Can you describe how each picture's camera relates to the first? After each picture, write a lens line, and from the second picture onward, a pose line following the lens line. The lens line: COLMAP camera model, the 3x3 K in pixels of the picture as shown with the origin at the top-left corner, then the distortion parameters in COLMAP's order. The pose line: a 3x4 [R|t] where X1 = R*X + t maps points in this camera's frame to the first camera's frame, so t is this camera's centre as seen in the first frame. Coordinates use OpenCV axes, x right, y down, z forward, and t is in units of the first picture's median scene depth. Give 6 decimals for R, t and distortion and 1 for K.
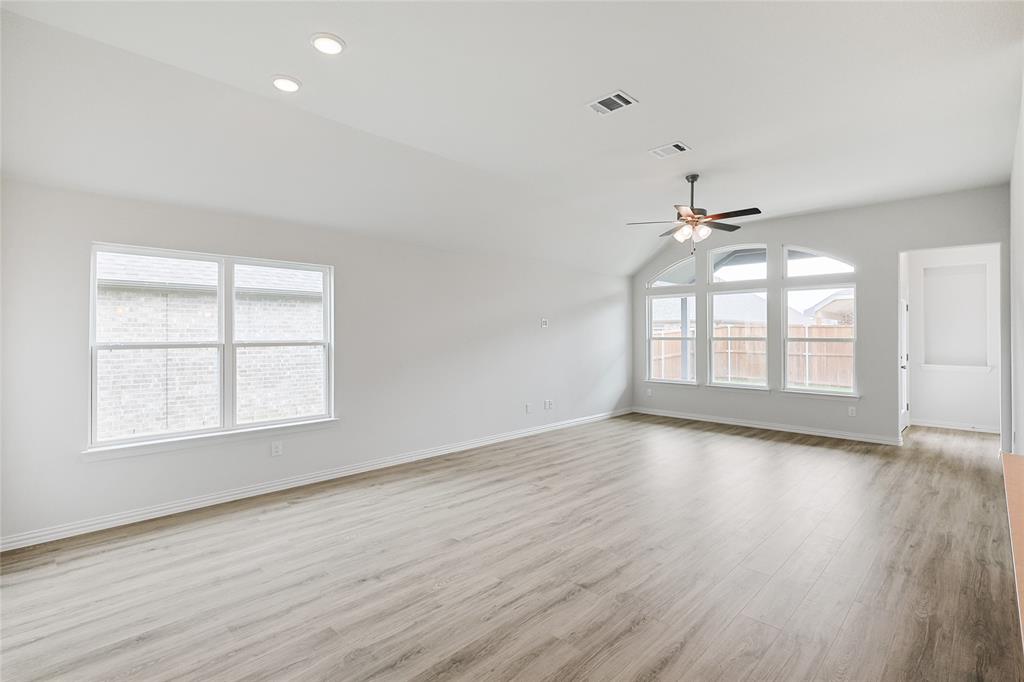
lens RADIAL K [[475.3, 0, 510.1], [0, 475.3, 332.4], [0, 0, 1]] dist [0.000951, 0.001688]
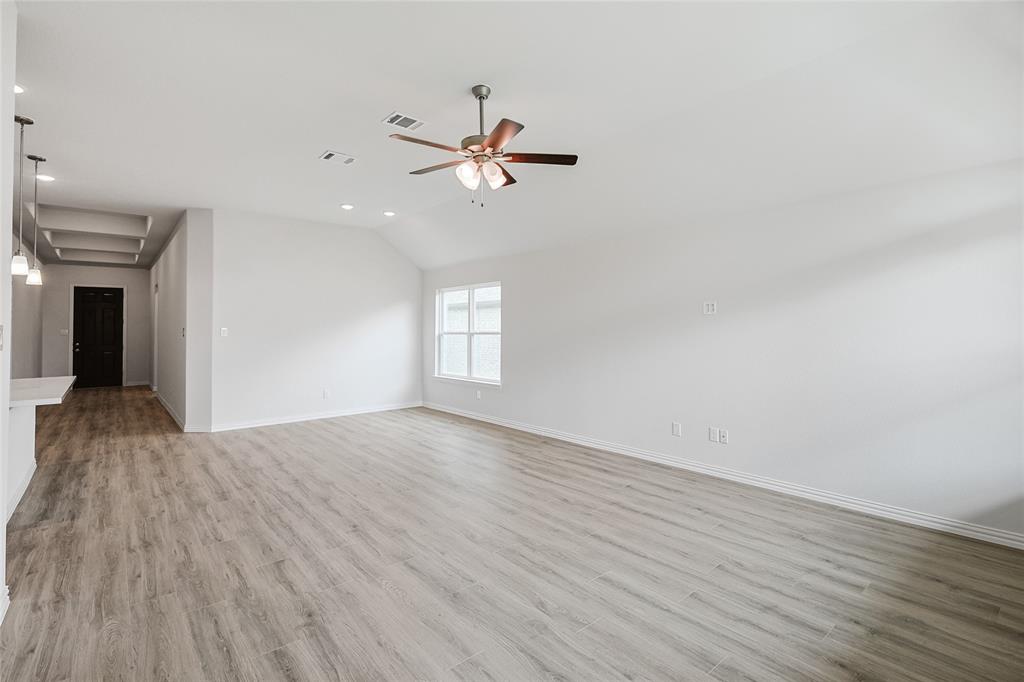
lens RADIAL K [[475.3, 0, 521.6], [0, 475.3, 313.7], [0, 0, 1]] dist [0.000951, 0.001688]
pose [[-0.068467, -0.025734, -0.997321, 1.065599], [0.014319, 0.999539, -0.026774, 0.001581], [0.997551, -0.016114, -0.068067, 1.122086]]
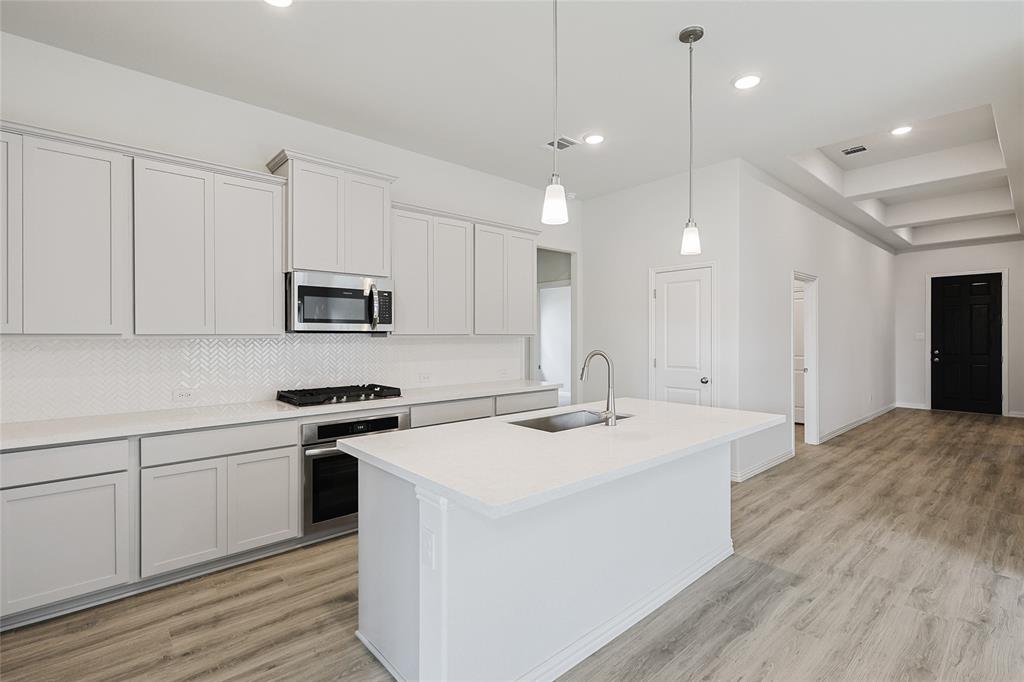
lens RADIAL K [[475.3, 0, 514.1], [0, 475.3, 338.3], [0, 0, 1]] dist [0.000951, 0.001688]
pose [[-0.998675, 0.002822, 0.051393, 0.380660], [0.002745, 0.999995, -0.001570, 0.004257], [-0.051397, -0.001426, -0.998677, 0.660753]]
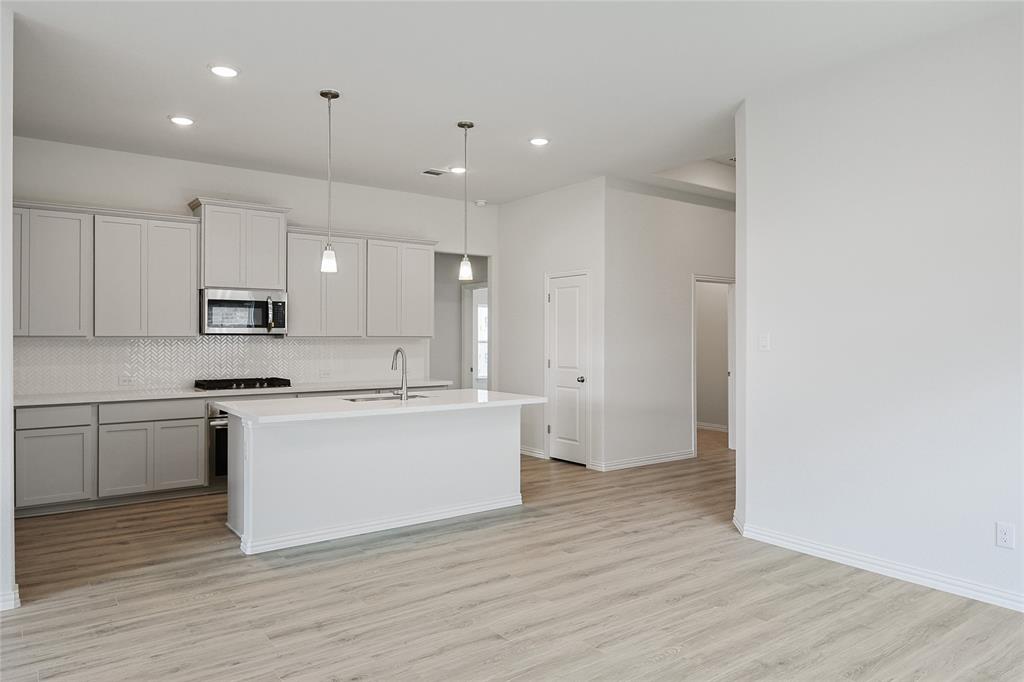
lens RADIAL K [[677.6, 0, 515.6], [0, 677.6, 337.7], [0, 0, 1]] dist [0.003640, -0.000244]
pose [[-0.989323, 0.000510, 0.145741, -0.026585], [-0.000342, 0.999983, -0.005822, 0.006651], [-0.145741, -0.005809, -0.989306, 1.167313]]
